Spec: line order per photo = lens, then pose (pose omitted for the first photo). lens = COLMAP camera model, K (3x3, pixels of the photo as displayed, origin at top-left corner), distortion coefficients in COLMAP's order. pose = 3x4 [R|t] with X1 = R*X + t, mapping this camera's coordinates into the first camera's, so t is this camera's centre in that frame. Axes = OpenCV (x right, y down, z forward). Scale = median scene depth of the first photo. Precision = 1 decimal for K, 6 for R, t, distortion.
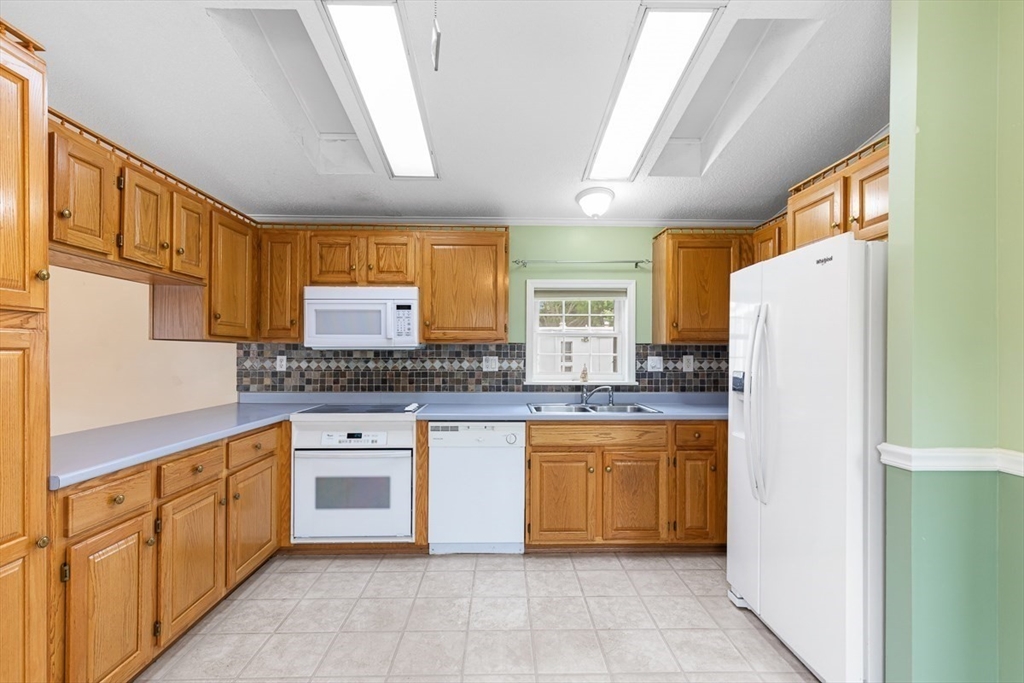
lens RADIAL K [[464.2, 0, 511.3], [0, 464.2, 357.6], [0, 0, 1]] dist [0.000248, 0.000013]
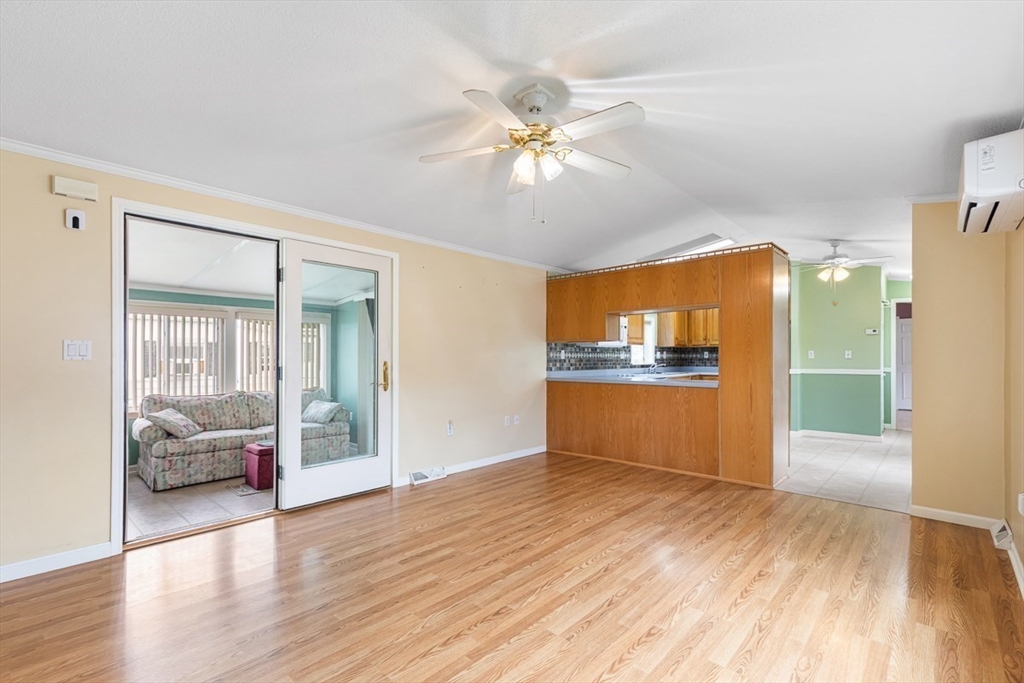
lens RADIAL K [[464.2, 0, 511.3], [0, 464.2, 357.6], [0, 0, 1]] dist [0.000248, 0.000013]
pose [[0.688747, -0.001897, 0.725000, -1.887608], [-0.000542, 0.999995, 0.003131, 0.018625], [-0.725002, -0.002549, 0.688742, -0.060816]]
